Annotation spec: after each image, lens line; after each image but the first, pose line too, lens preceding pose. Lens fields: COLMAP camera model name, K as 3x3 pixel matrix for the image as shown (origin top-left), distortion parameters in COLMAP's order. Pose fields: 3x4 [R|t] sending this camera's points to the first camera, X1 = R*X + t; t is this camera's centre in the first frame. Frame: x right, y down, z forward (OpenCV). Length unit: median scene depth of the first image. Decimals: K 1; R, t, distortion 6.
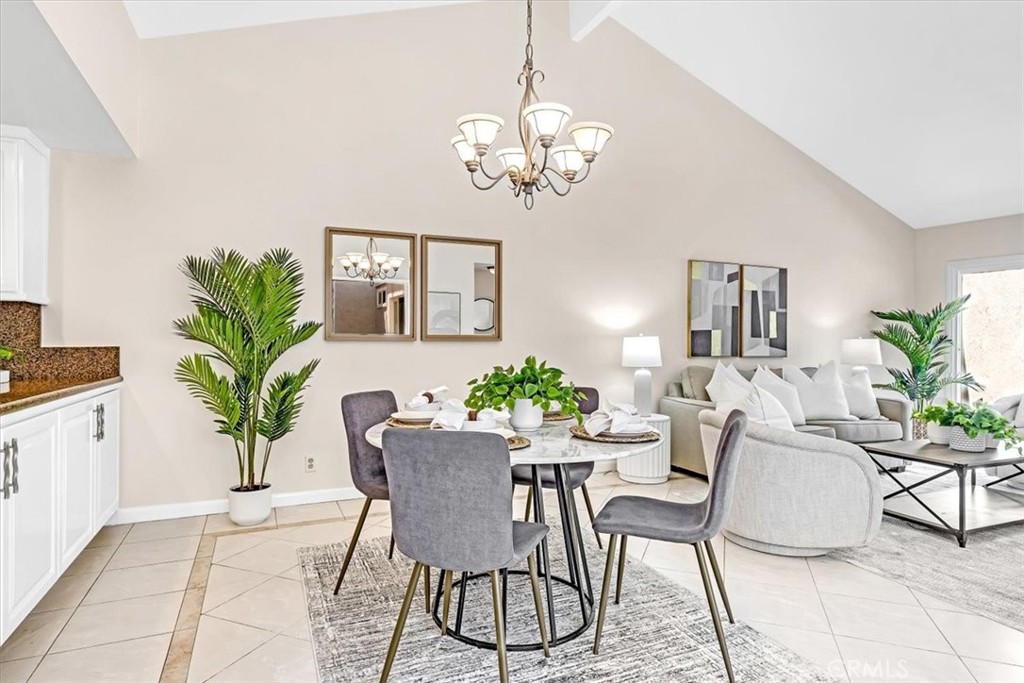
lens RADIAL K [[604.1, 0, 490.6], [0, 604.1, 339.4], [0, 0, 1]] dist [0.005106, 0.001517]
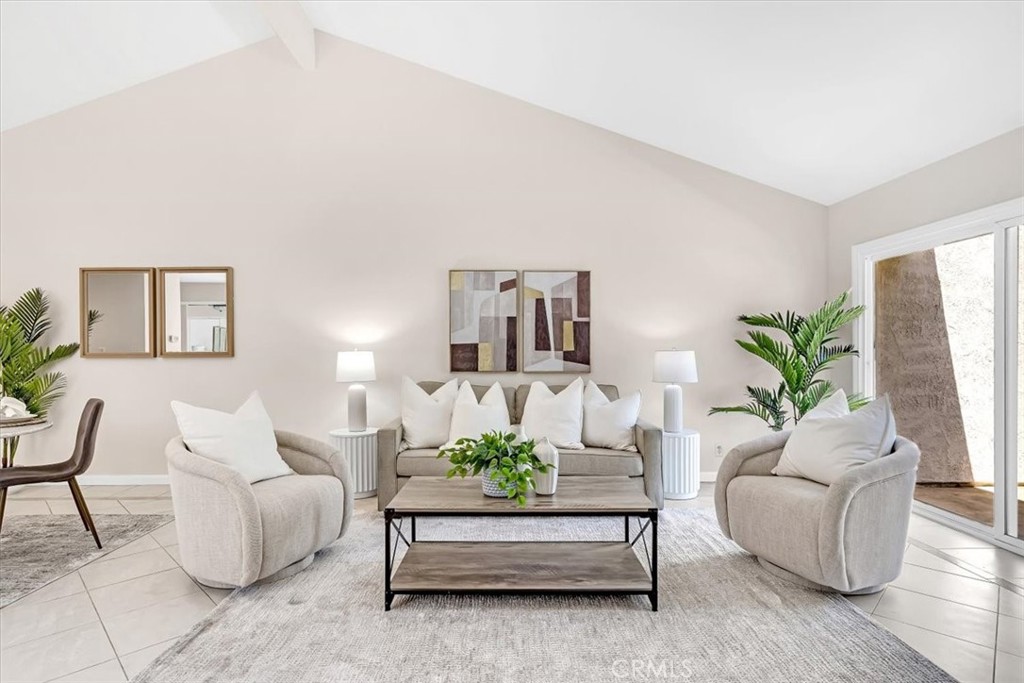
lens RADIAL K [[538.1, 0, 494.4], [0, 538.1, 361.1], [0, 0, 1]] dist [0.003192, 0.000130]
pose [[0.907902, -0.001361, -0.419180, 0.719360], [0.009075, 0.999824, 0.016408, -0.001274], [0.419084, -0.018701, 0.907755, 0.243997]]
